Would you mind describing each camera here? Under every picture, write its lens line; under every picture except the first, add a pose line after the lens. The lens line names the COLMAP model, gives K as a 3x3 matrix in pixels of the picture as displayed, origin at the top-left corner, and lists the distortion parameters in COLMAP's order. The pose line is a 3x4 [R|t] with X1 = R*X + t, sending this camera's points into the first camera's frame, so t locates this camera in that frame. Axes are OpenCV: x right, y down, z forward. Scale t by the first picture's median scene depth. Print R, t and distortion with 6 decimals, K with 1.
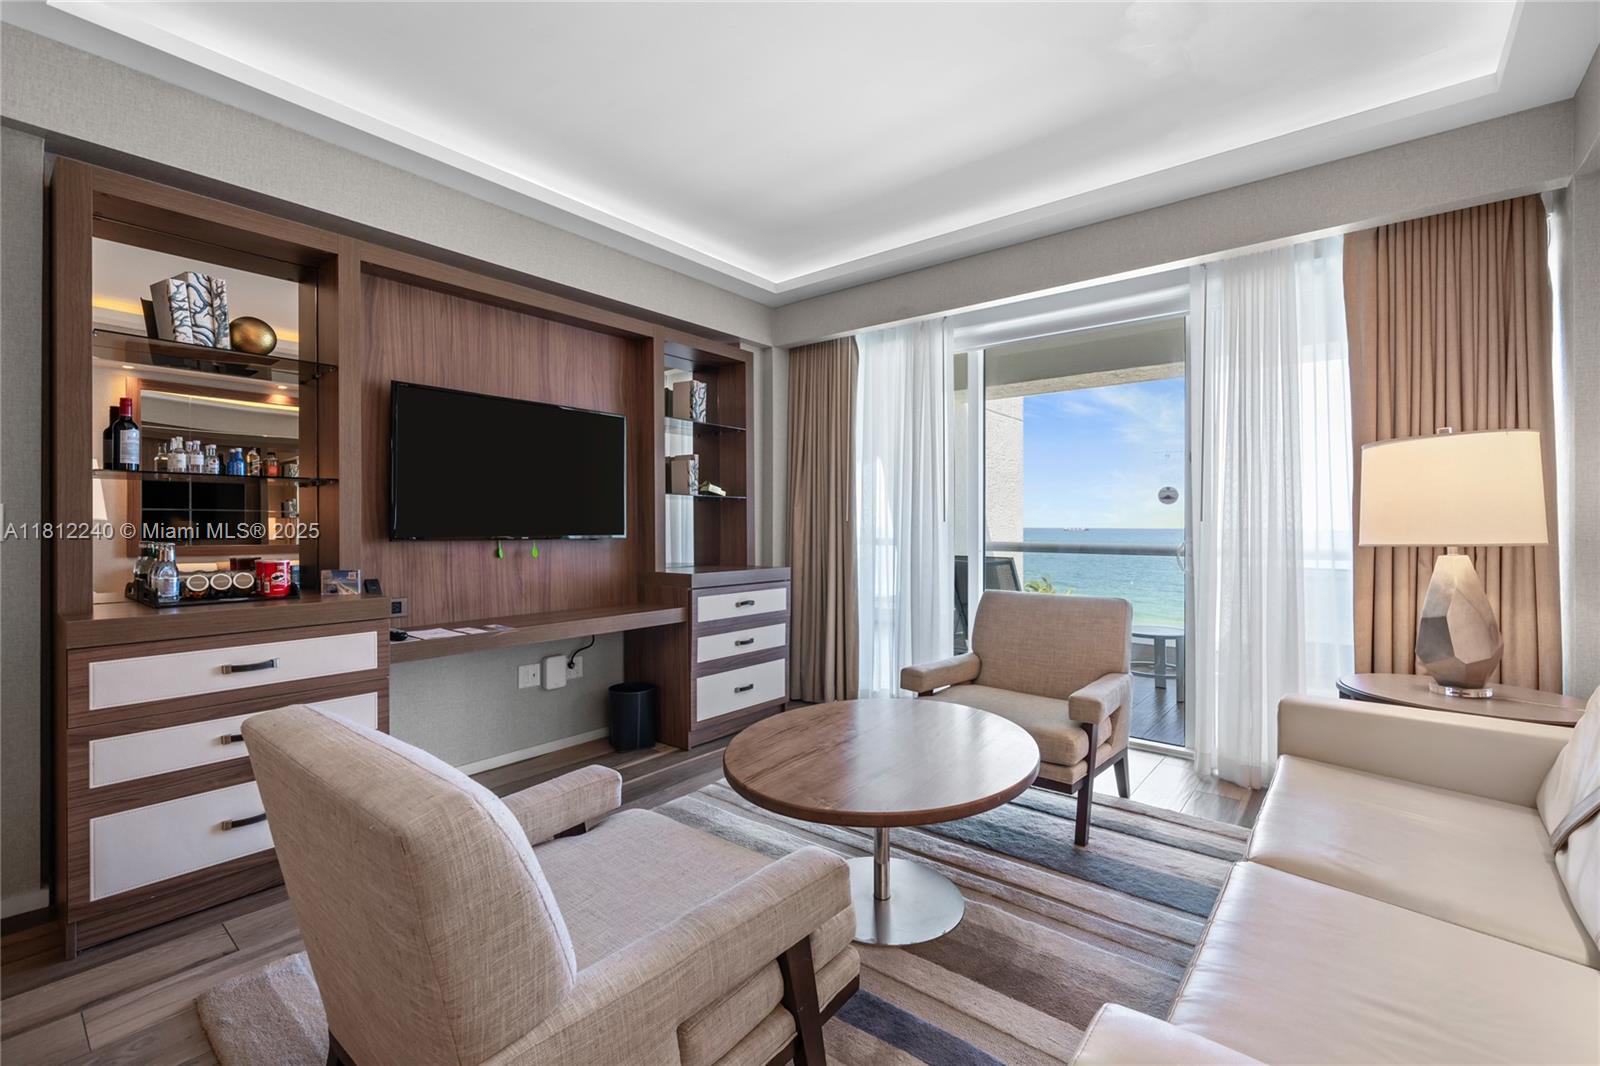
lens RADIAL K [[702.3, 0, 798.6], [0, 702.3, 517.0], [0, 0, 1]] dist [-0.002051, 0.001219]
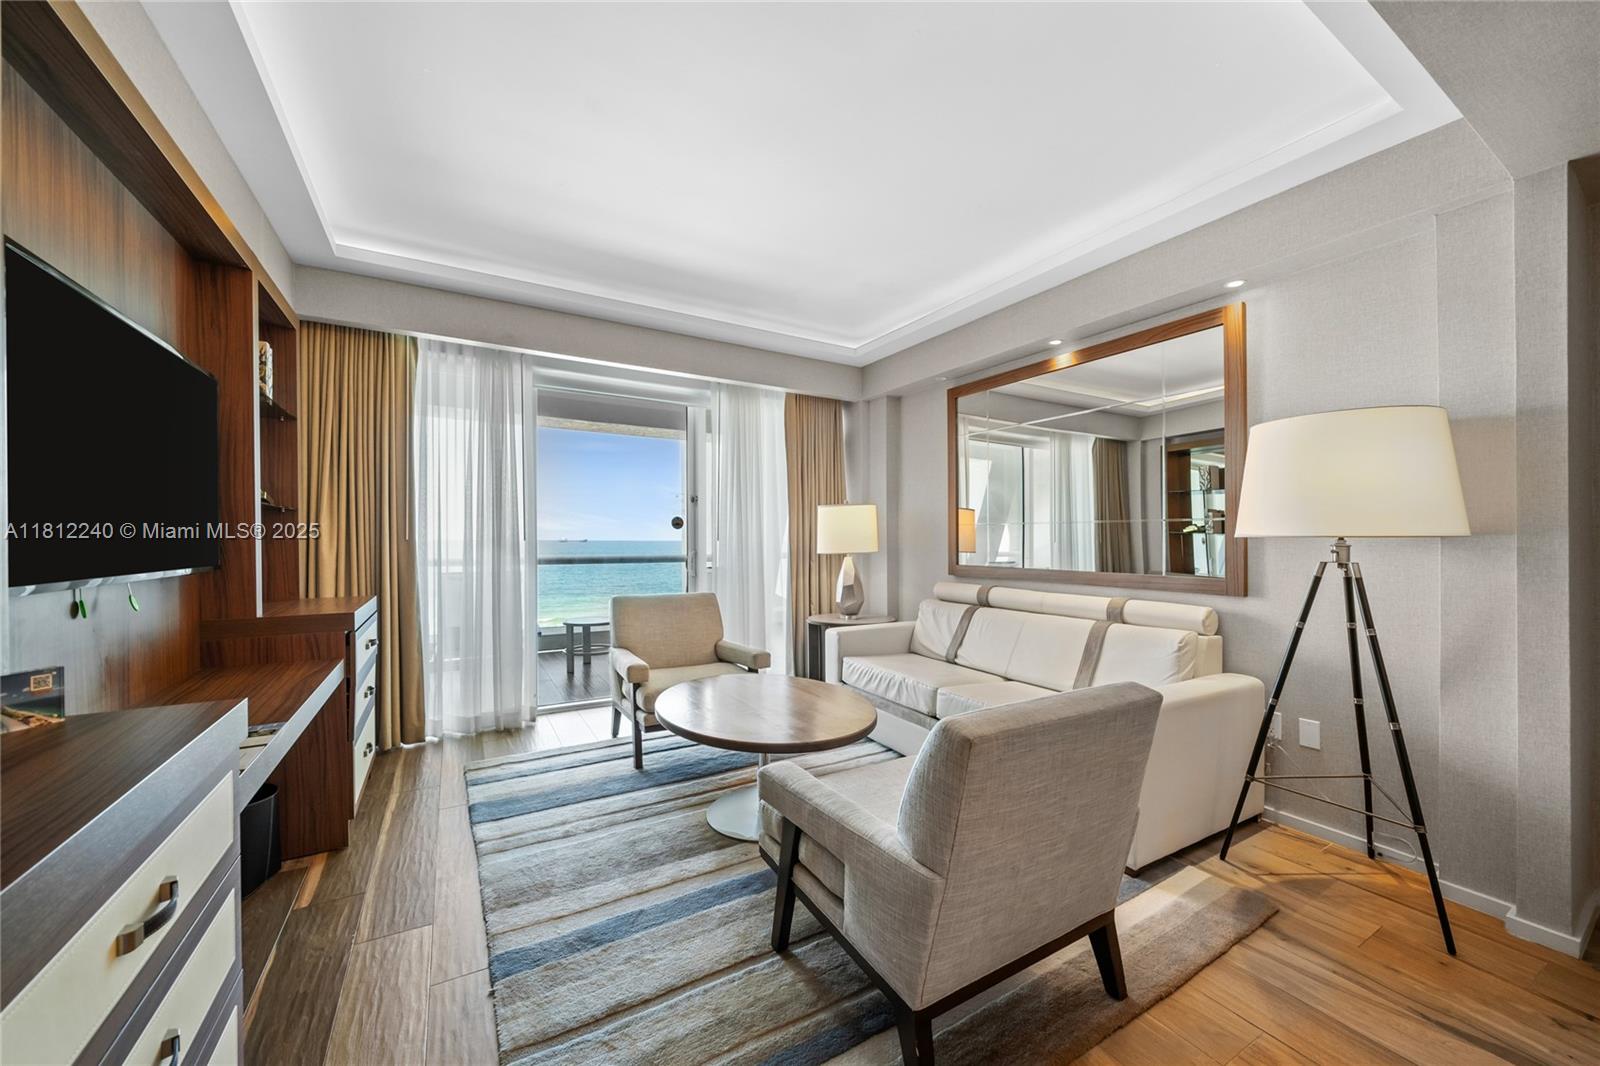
lens RADIAL K [[613.3, 0, 794.7], [0, 613.3, 533.0], [0, 0, 1]] dist [0.000075, -0.000921]
pose [[0.368250, 0.006162, 0.929706, -0.849019], [-0.014238, 0.999898, -0.000987, -0.016832], [-0.929618, -0.012873, 0.368300, 0.407325]]
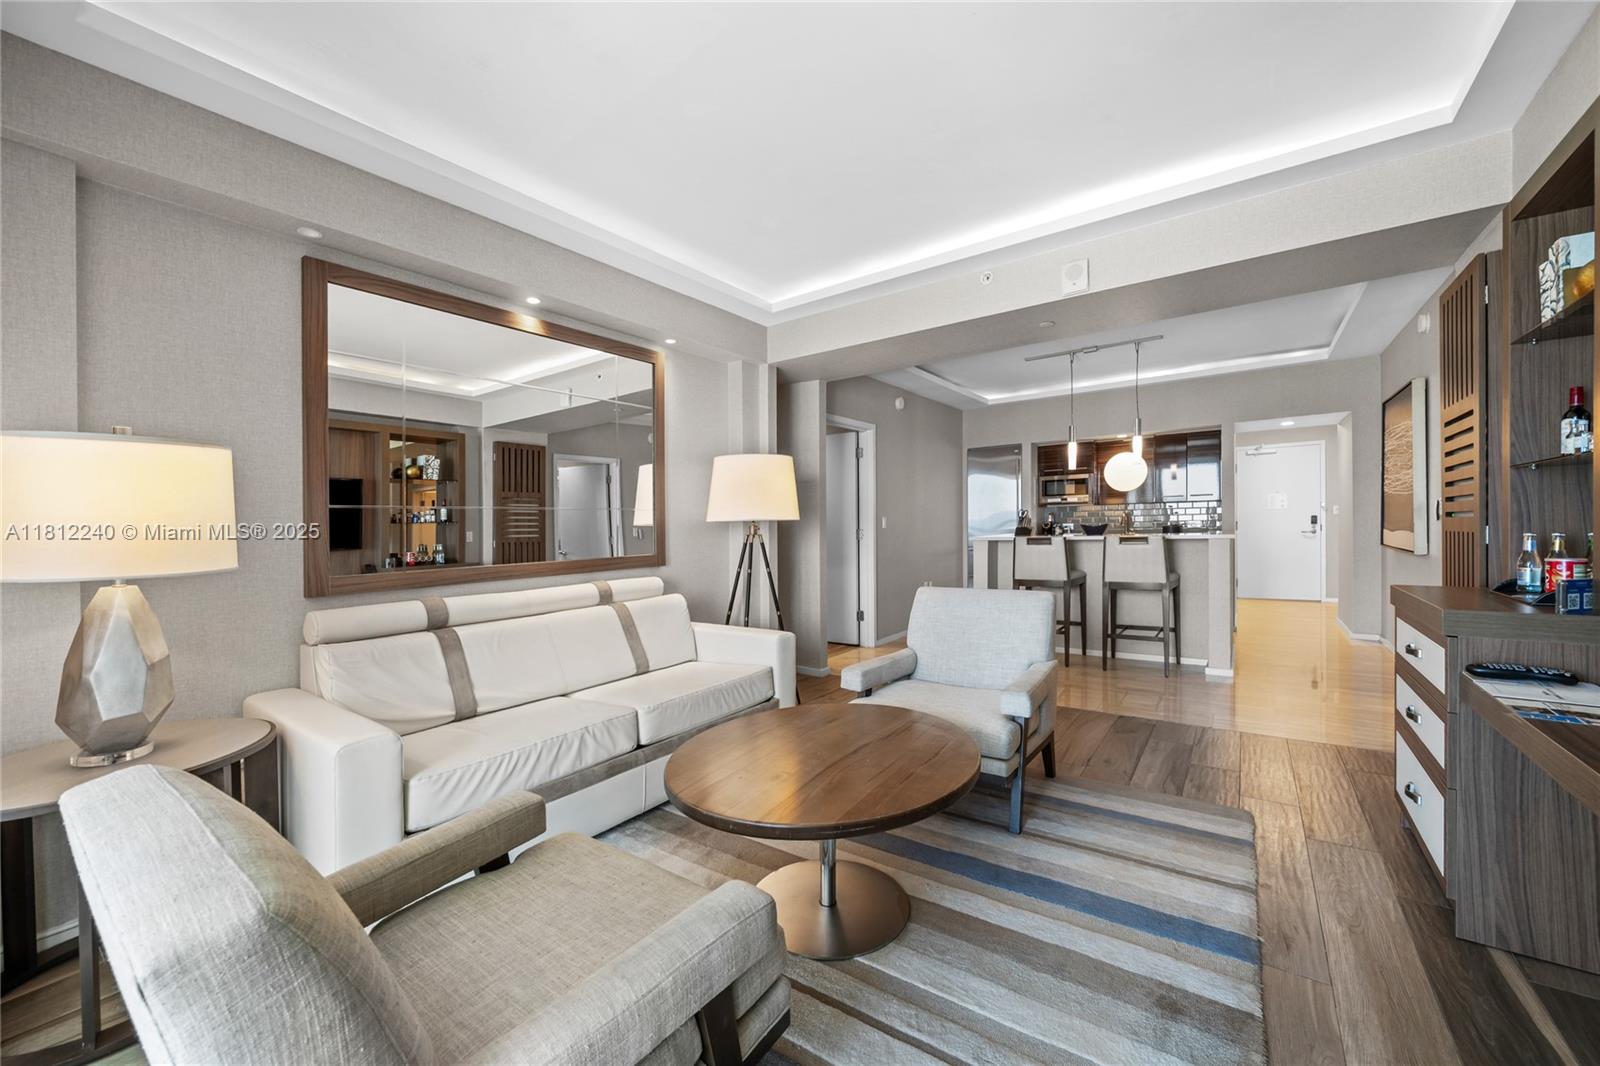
lens RADIAL K [[613.3, 0, 798.0], [0, 613.3, 545.5], [0, 0, 1]] dist [0.000075, -0.000921]
pose [[-0.998525, 0.024343, -0.048523, 0.163182], [0.023367, 0.999515, 0.020575, 0.008692], [0.049000, 0.019410, -0.998610, 1.567838]]
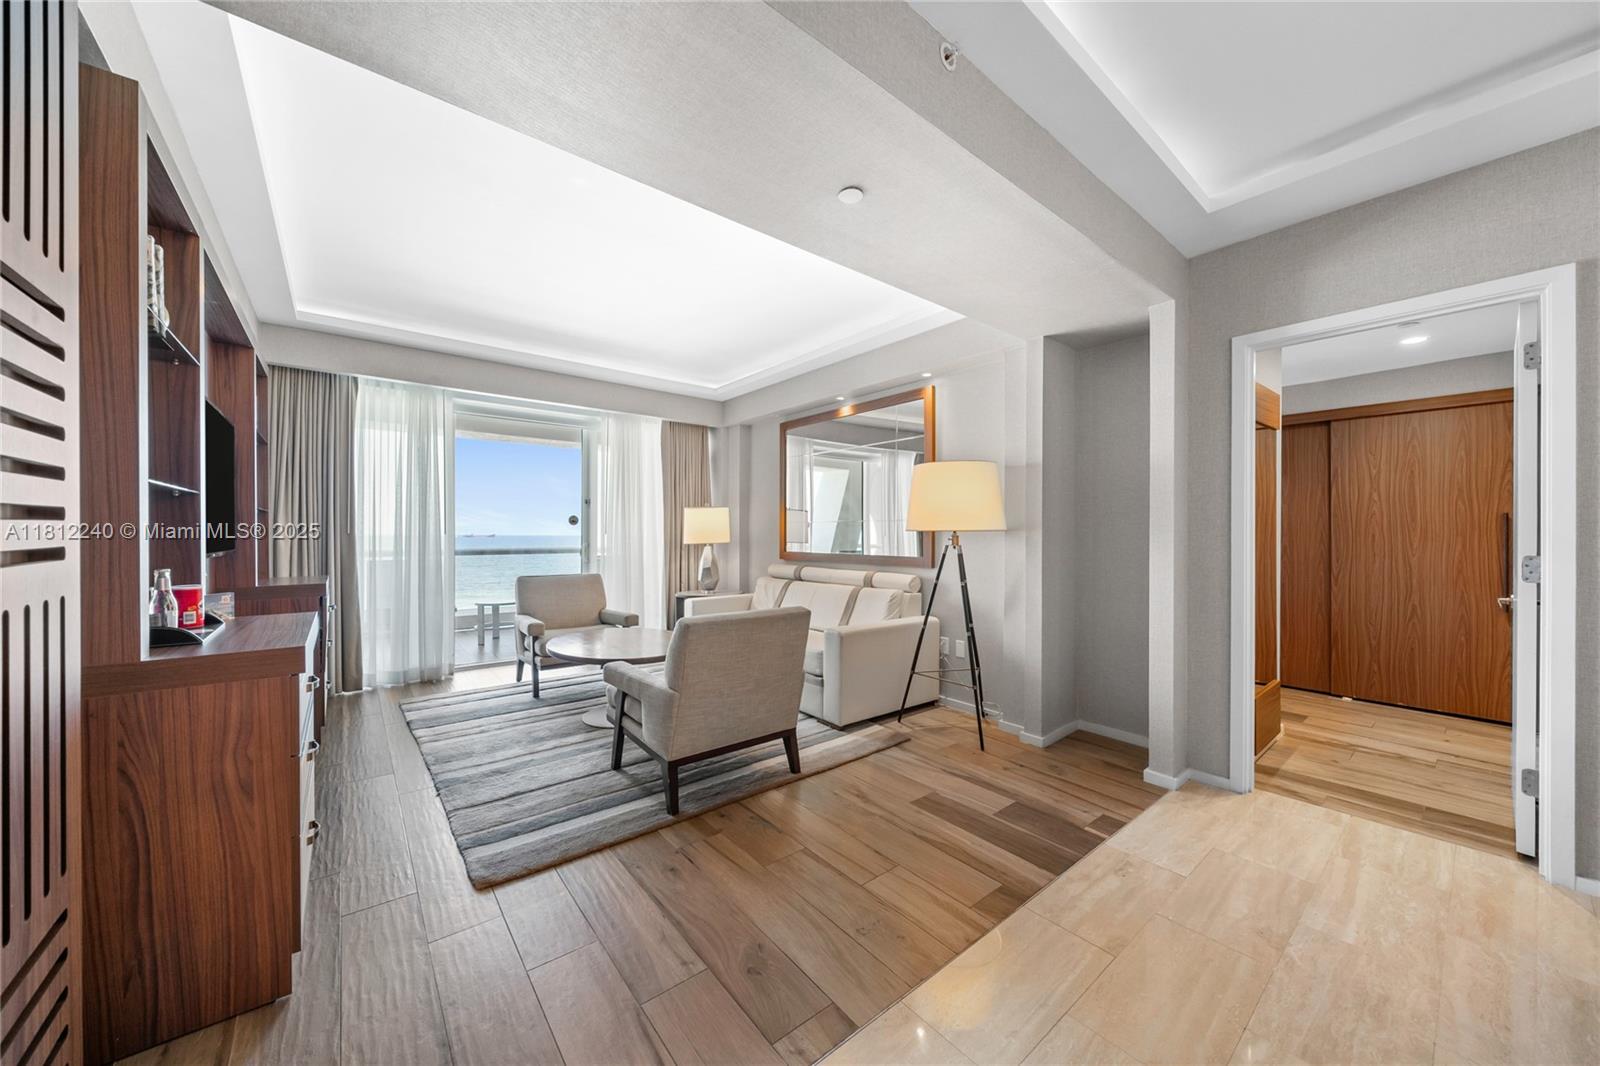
lens RADIAL K [[564.2, 0, 795.9], [0, 564.2, 524.1], [0, 0, 1]] dist [-0.004331, 0.000022]
pose [[0.213673, 0.013585, 0.976811, -1.200486], [-0.015901, 0.999819, -0.010427, -0.019572], [-0.976776, -0.013304, 0.213850, 0.112140]]
